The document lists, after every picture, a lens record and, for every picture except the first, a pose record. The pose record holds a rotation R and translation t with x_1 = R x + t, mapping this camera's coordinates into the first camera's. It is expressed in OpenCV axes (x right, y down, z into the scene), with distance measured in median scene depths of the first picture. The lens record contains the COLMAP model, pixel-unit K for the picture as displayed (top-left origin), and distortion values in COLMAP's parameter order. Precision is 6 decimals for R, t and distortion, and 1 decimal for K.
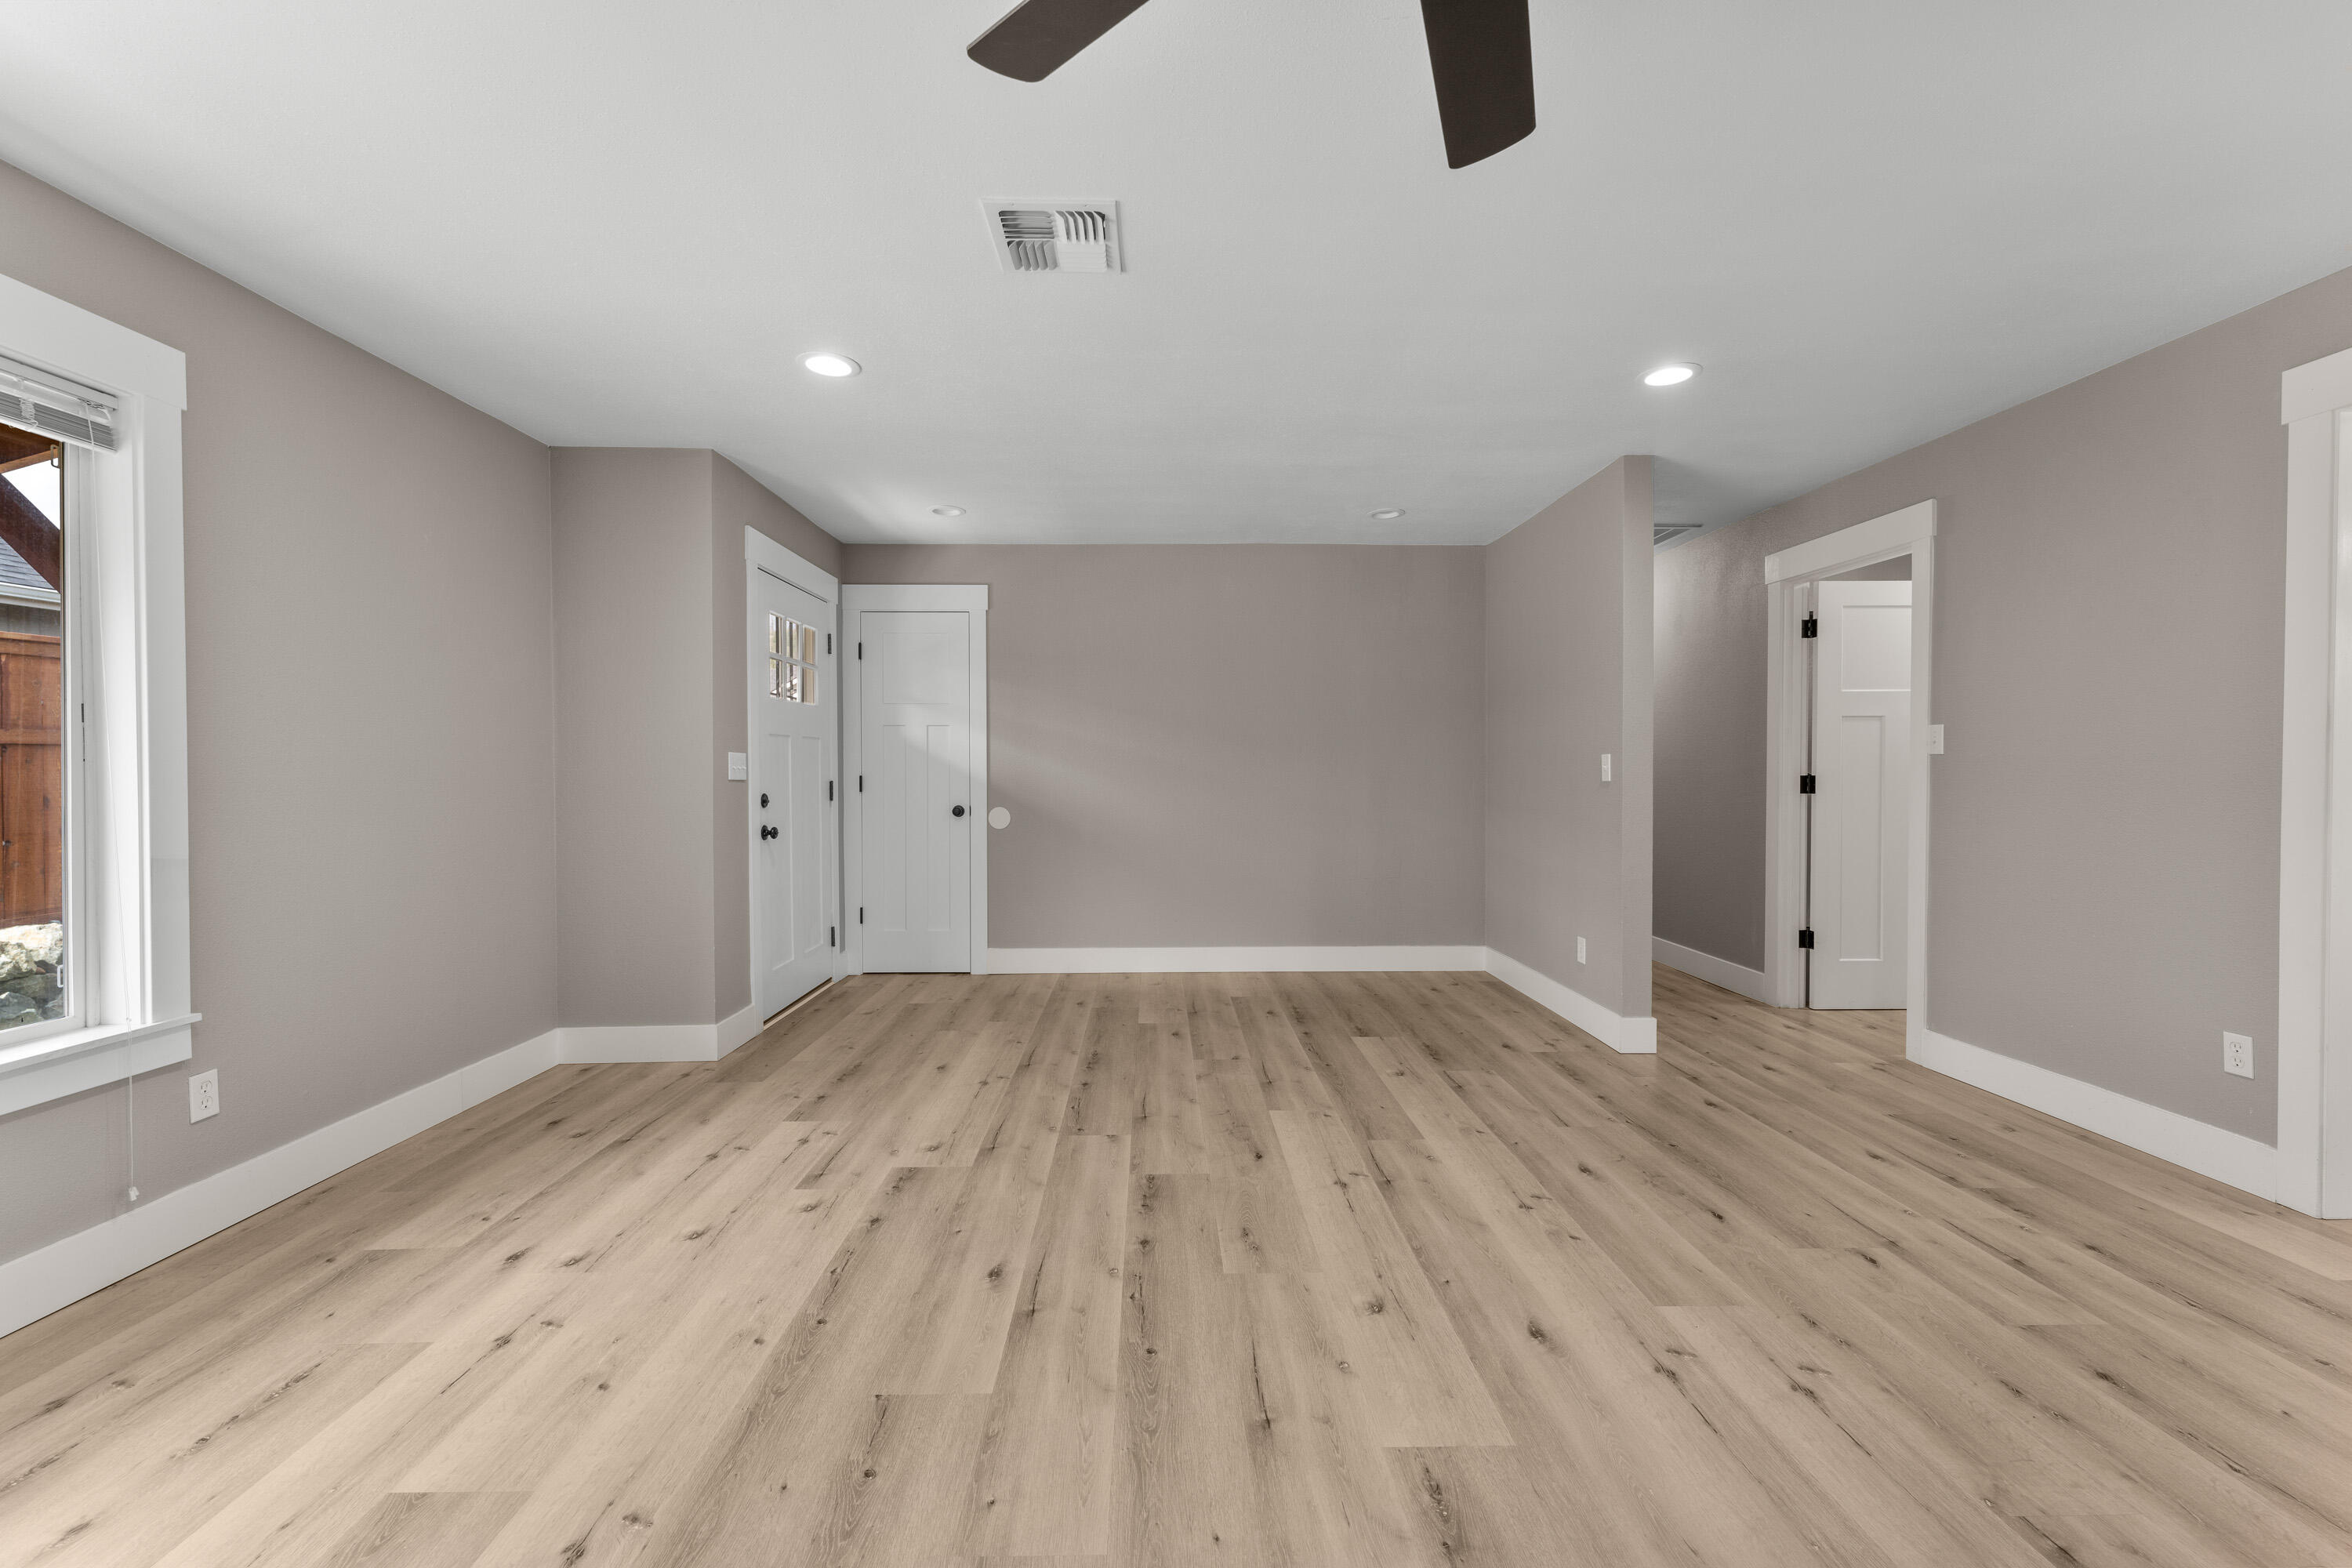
lens RADIAL K [[942.2, 0, 1177.1], [0, 942.2, 782.4], [0, 0, 1]] dist [-0.000755, 0.000778]
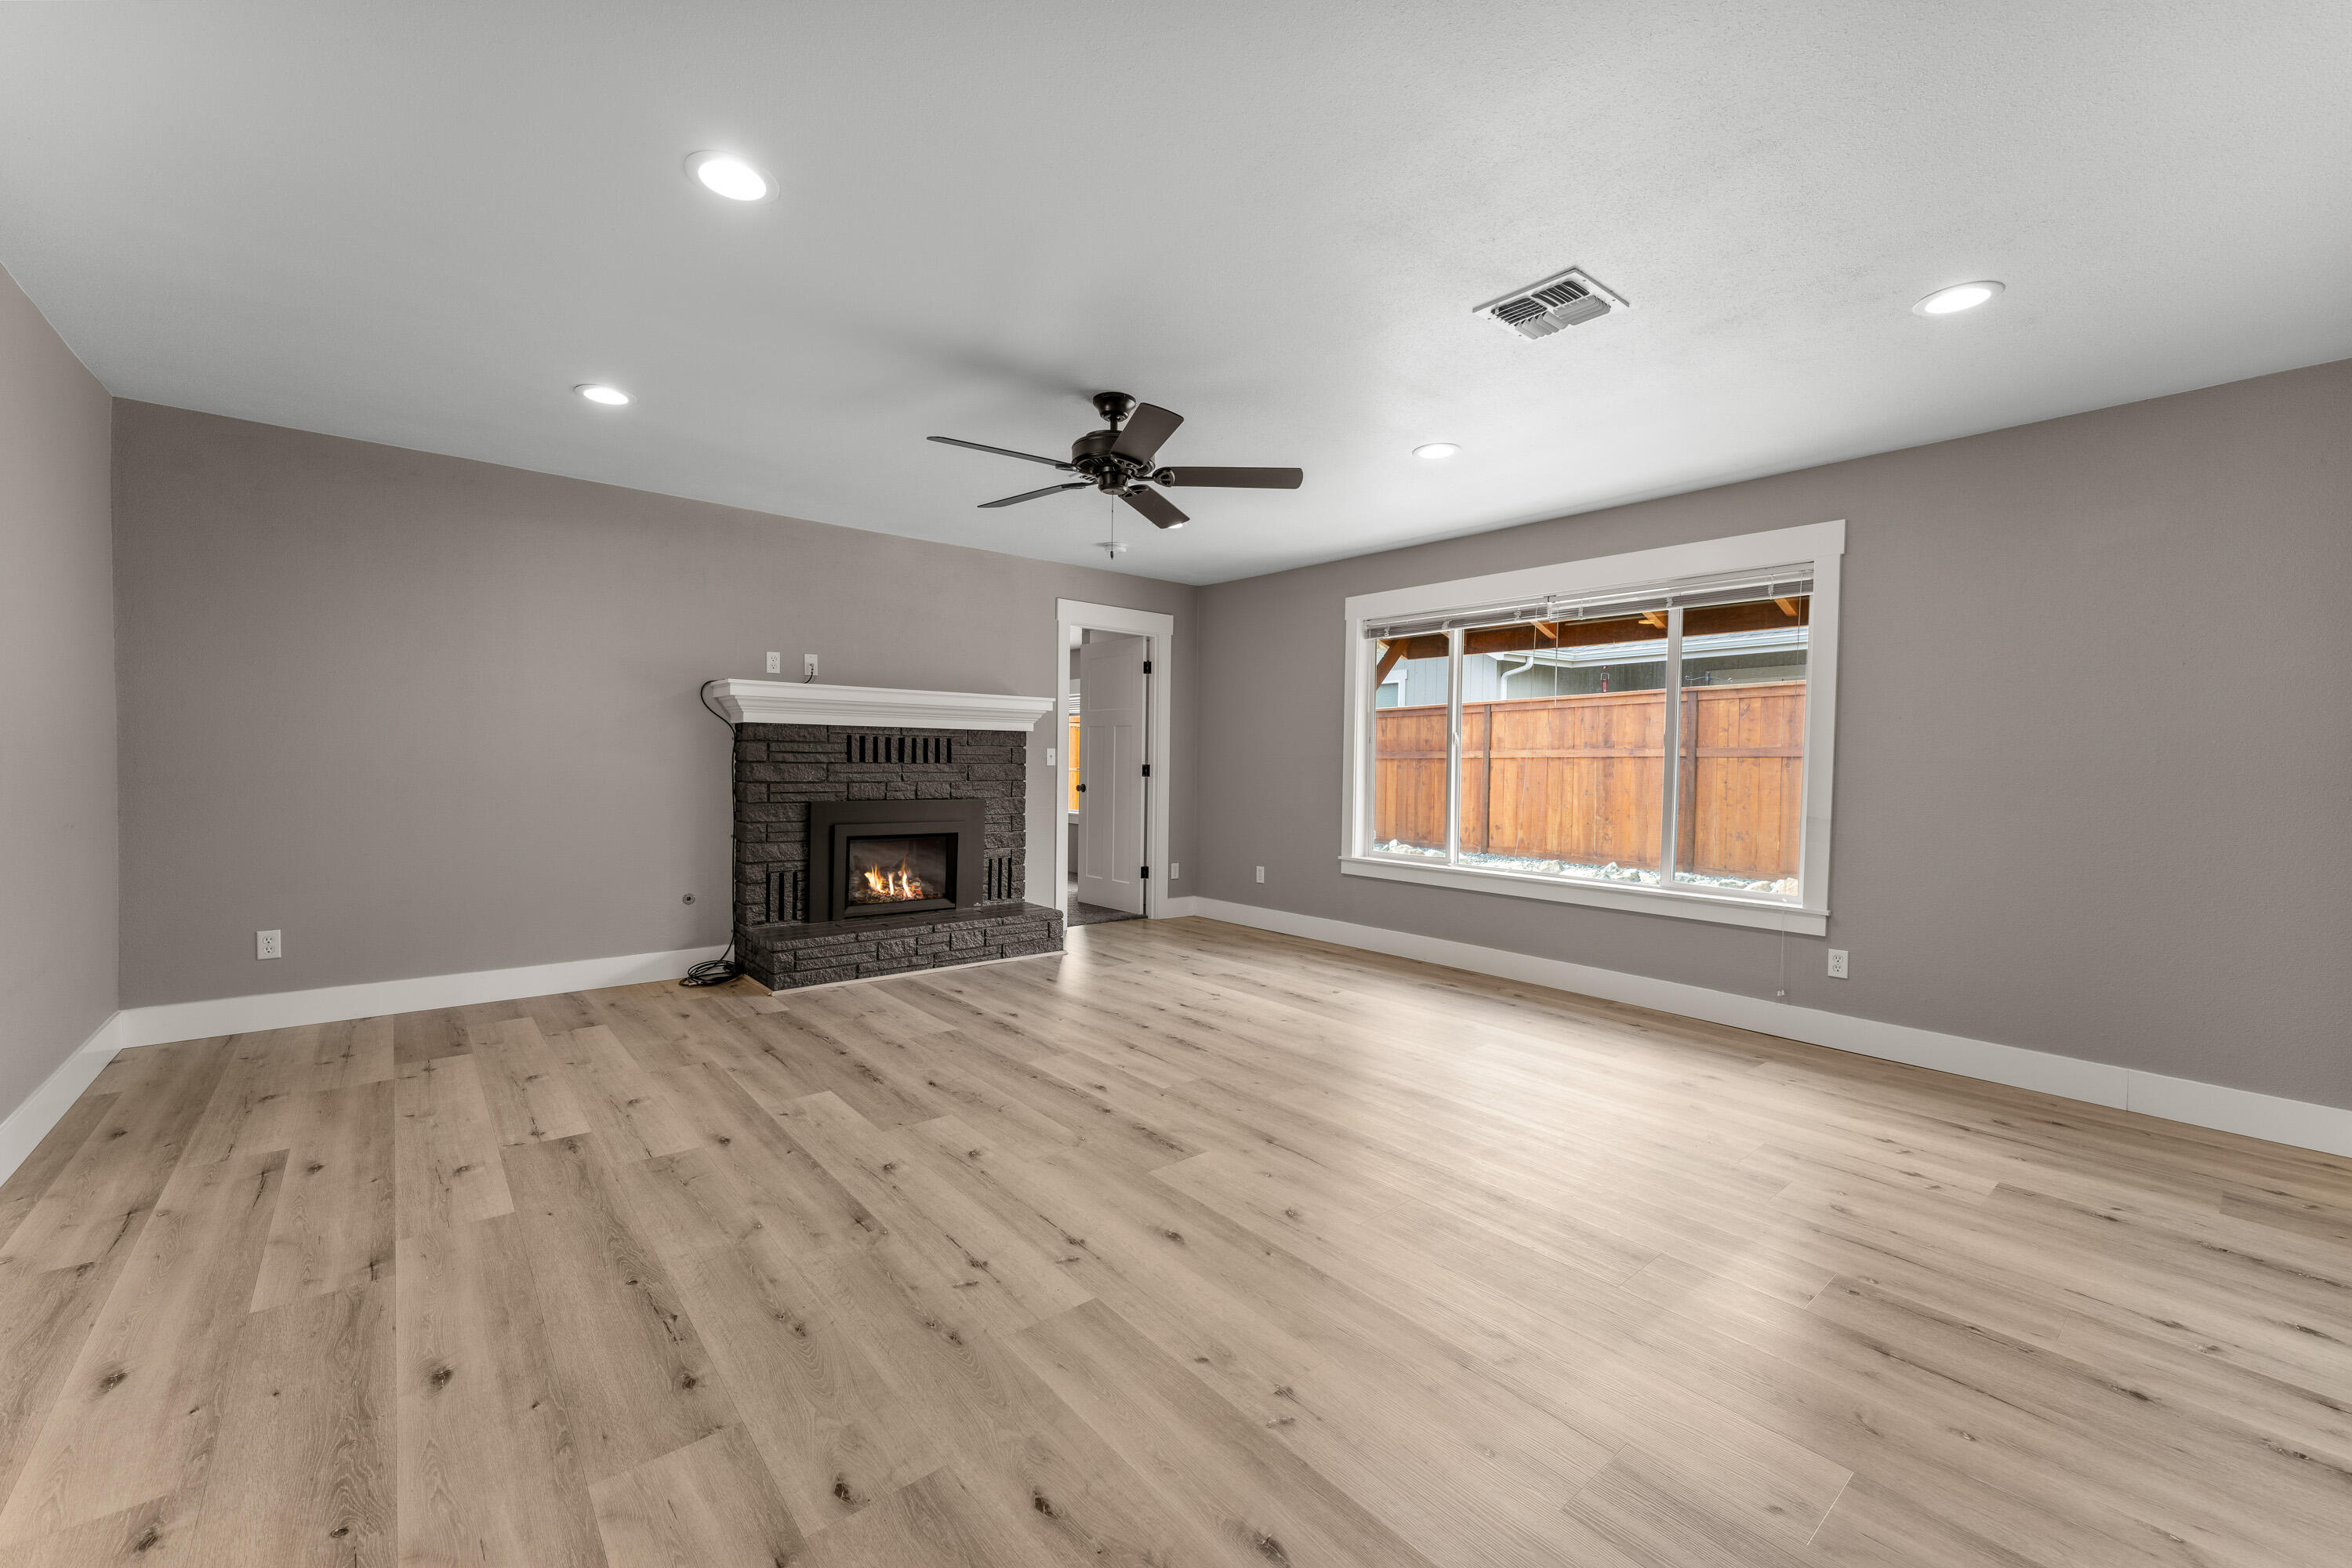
lens RADIAL K [[942.2, 0, 1173.4], [0, 942.2, 784.3], [0, 0, 1]] dist [-0.000755, 0.000778]
pose [[-0.786339, 0.007375, -0.617752, 0.738525], [-0.022020, 0.998959, 0.039955, -0.018961], [0.617403, 0.045021, -0.785358, 1.267337]]
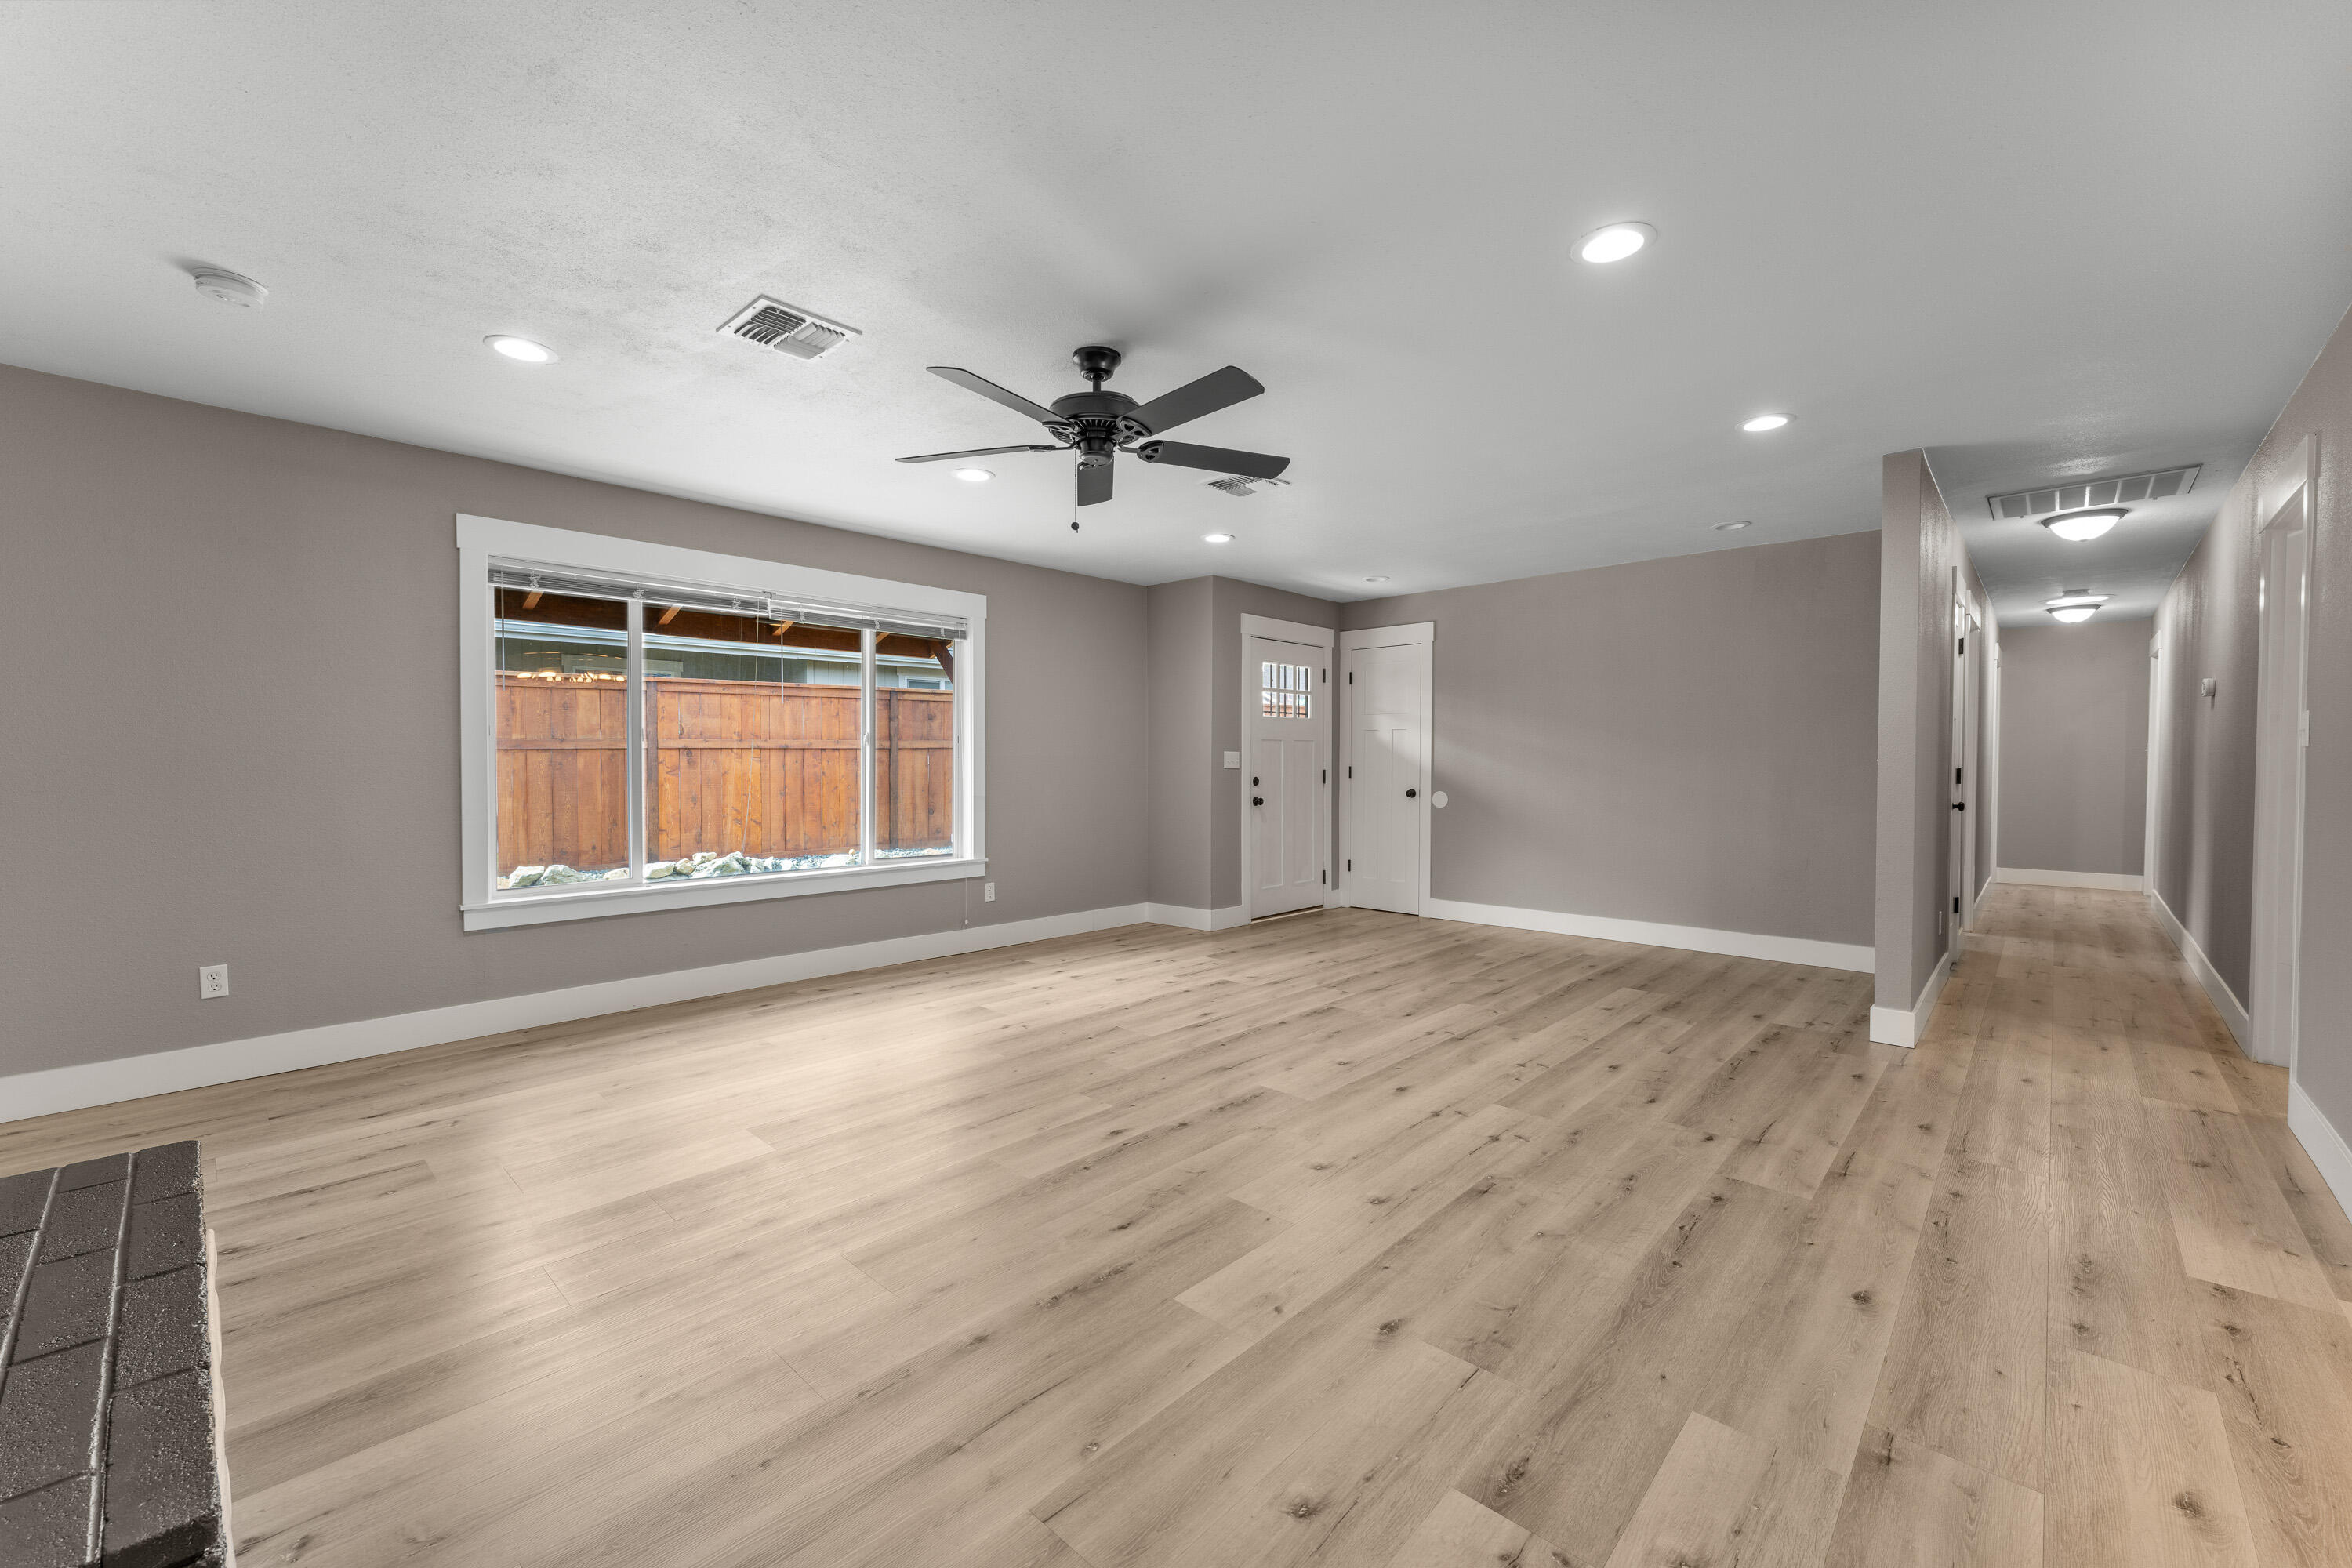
lens RADIAL K [[942.2, 0, 1176.6], [0, 942.2, 785.7], [0, 0, 1]] dist [-0.000755, 0.000778]
pose [[0.712922, 0.021017, -0.700929, 0.858908], [-0.013095, 0.999775, 0.016658, 0.002835], [0.701122, -0.002697, 0.713037, -0.347795]]
